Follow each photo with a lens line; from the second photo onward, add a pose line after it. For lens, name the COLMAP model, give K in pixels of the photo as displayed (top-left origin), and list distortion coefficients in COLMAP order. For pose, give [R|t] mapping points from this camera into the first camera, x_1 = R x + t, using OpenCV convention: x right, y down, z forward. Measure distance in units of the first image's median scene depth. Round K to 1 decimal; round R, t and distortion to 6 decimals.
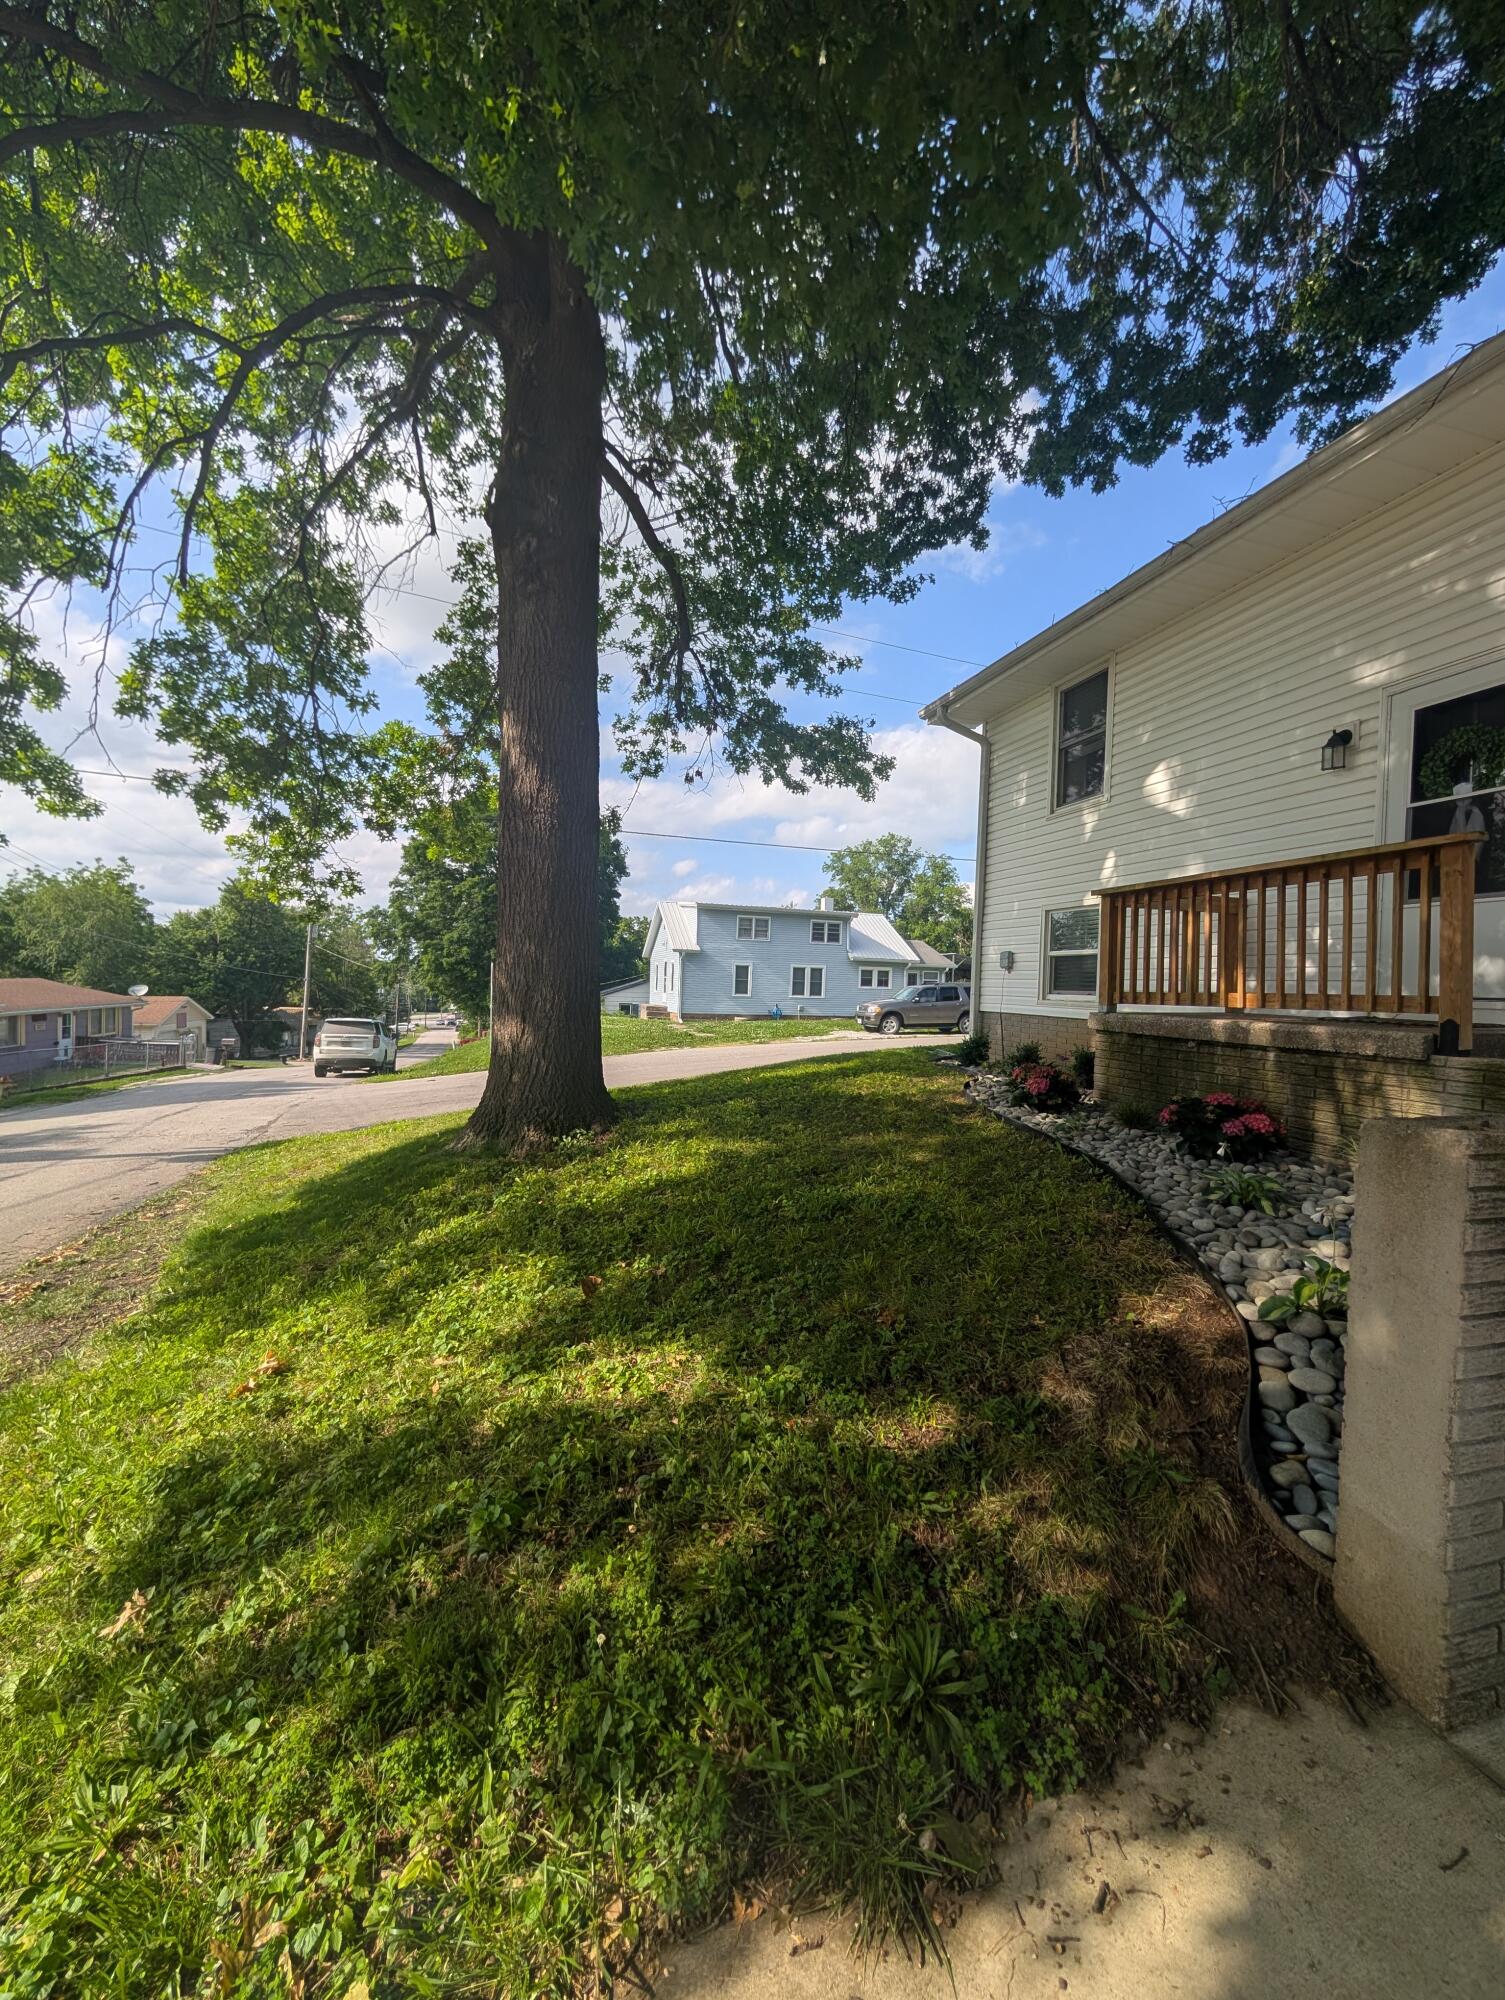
lens RADIAL K [[766.6, 0, 744.8], [0, 766.6, 995.4], [0, 0, 1]] dist [0.002957, 0.000008]
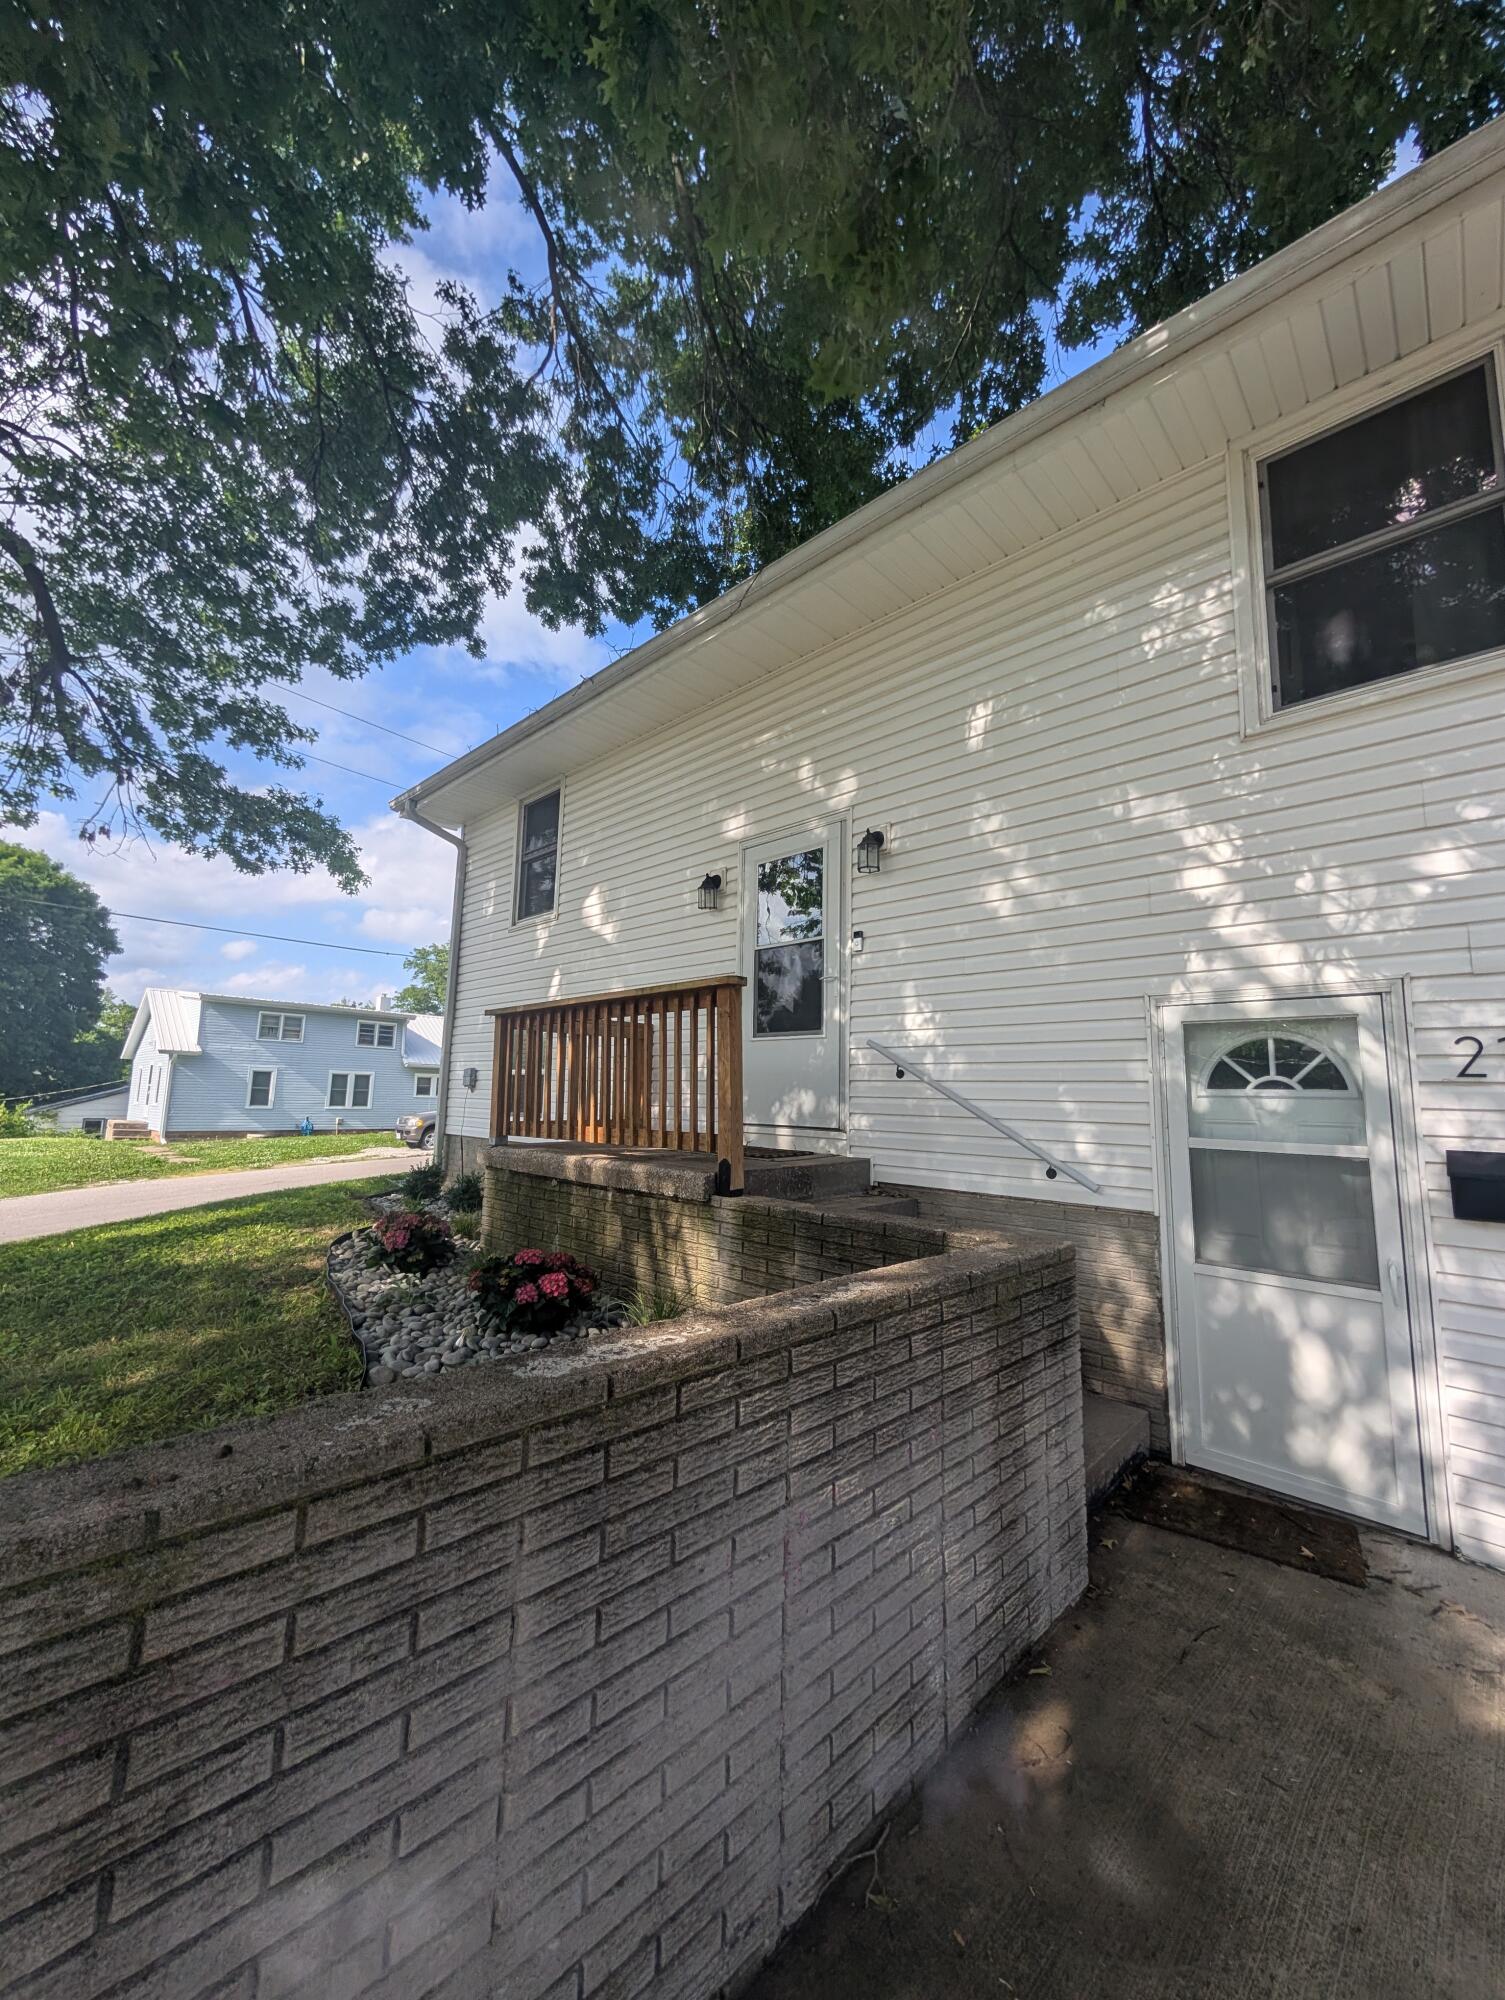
lens RADIAL K [[766.6, 0, 744.8], [0, 766.6, 995.4], [0, 0, 1]] dist [0.002957, 0.000008]
pose [[0.872973, 0.057887, 0.484321, 0.163938], [0.008310, 0.991024, -0.133428, -0.017341], [-0.487698, 0.120504, 0.864656, 0.034811]]
